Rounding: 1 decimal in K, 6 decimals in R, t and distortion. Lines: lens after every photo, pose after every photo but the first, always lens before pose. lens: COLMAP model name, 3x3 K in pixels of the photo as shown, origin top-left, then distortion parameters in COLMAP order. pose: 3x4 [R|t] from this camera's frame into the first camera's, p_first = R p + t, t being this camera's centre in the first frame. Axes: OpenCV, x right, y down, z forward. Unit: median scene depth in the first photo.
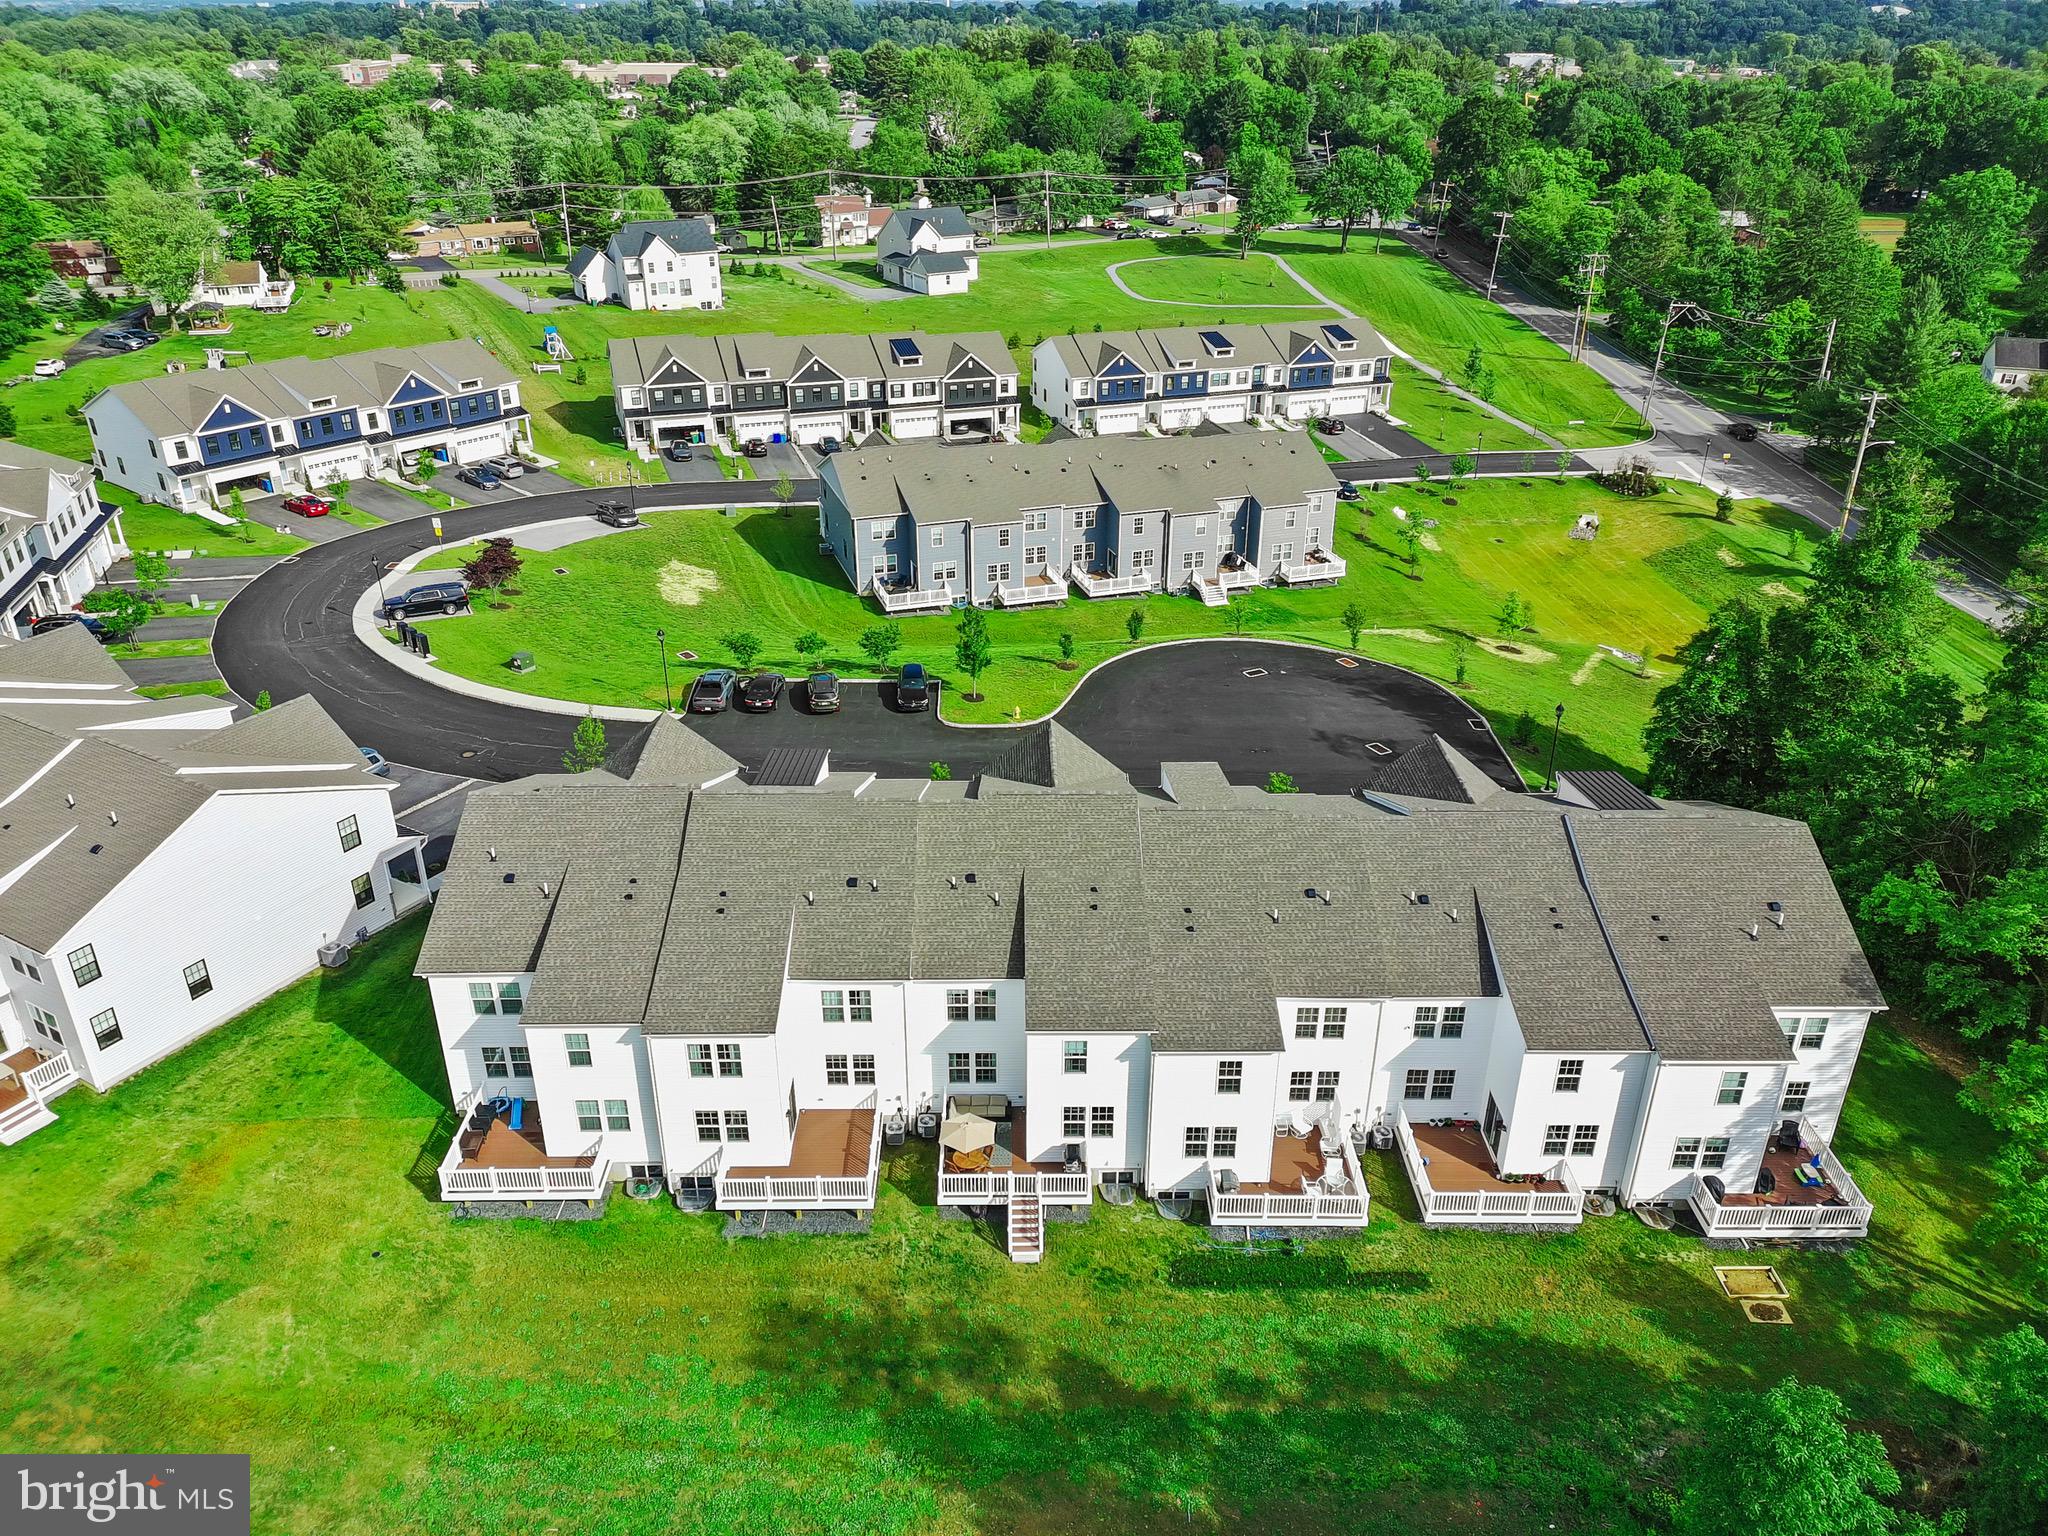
lens RADIAL K [[1513.5, 0, 1014.9], [0, 1513.5, 767.3], [0, 0, 1]] dist [0.069329, -0.058493]
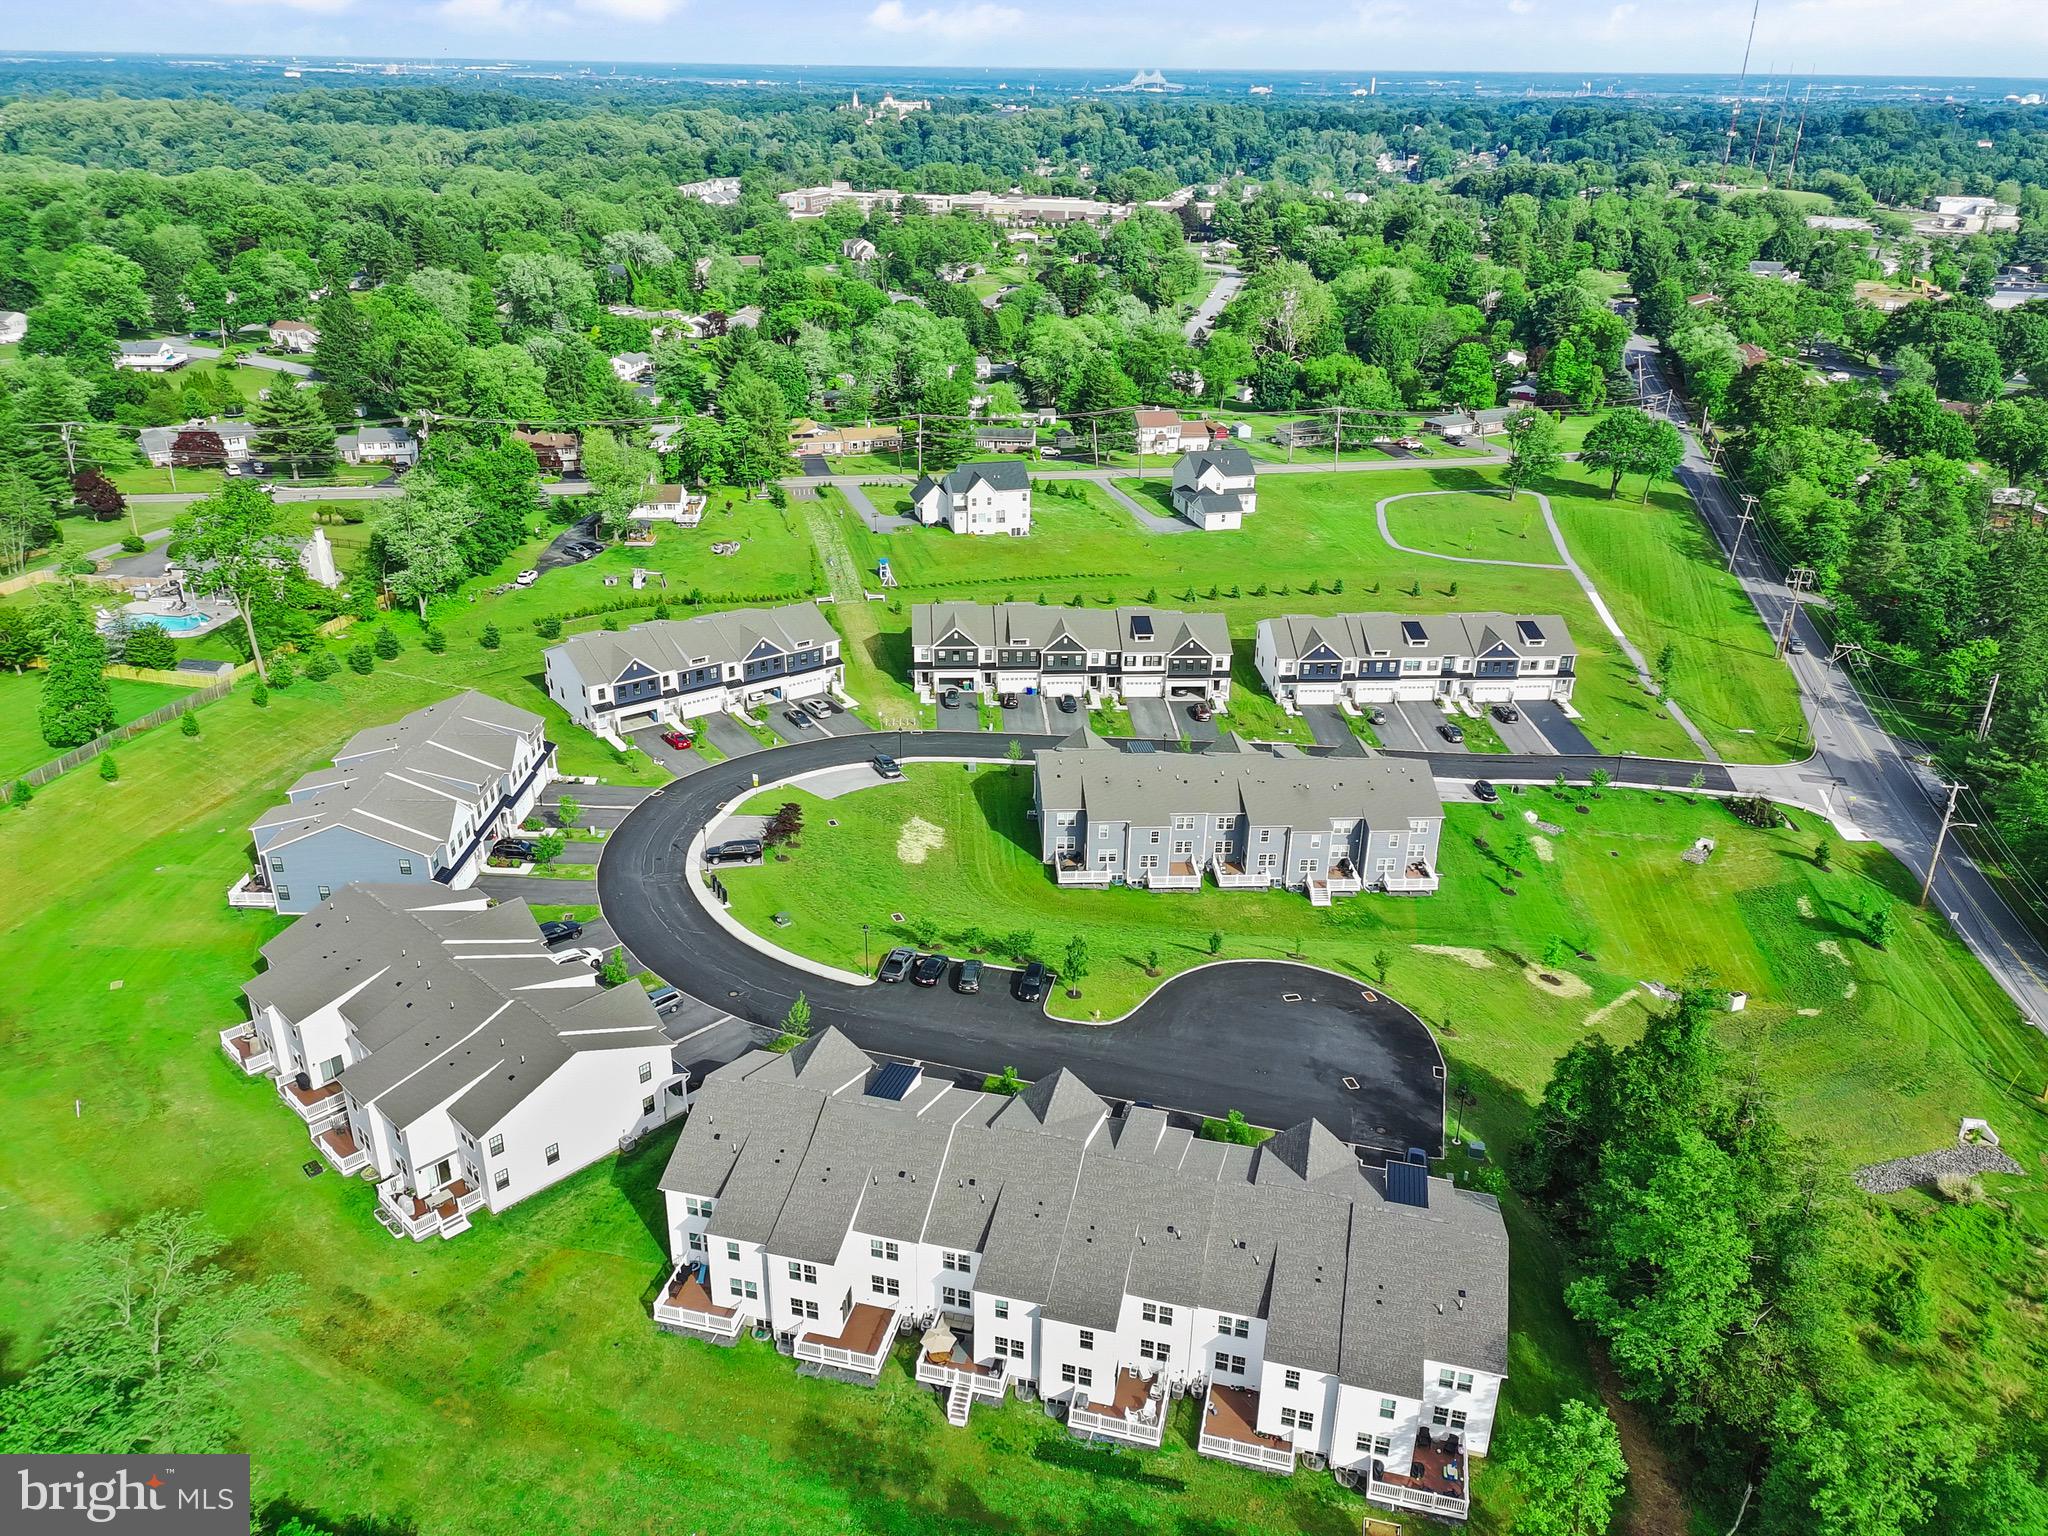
lens RADIAL K [[1513.5, 0, 1014.9], [0, 1513.5, 767.3], [0, 0, 1]] dist [0.069329, -0.058493]
pose [[0.968266, 0.117567, -0.220541, 0.156479], [-0.125933, 0.991743, -0.024217, -0.162463], [0.215872, 0.051222, 0.975077, -0.304827]]
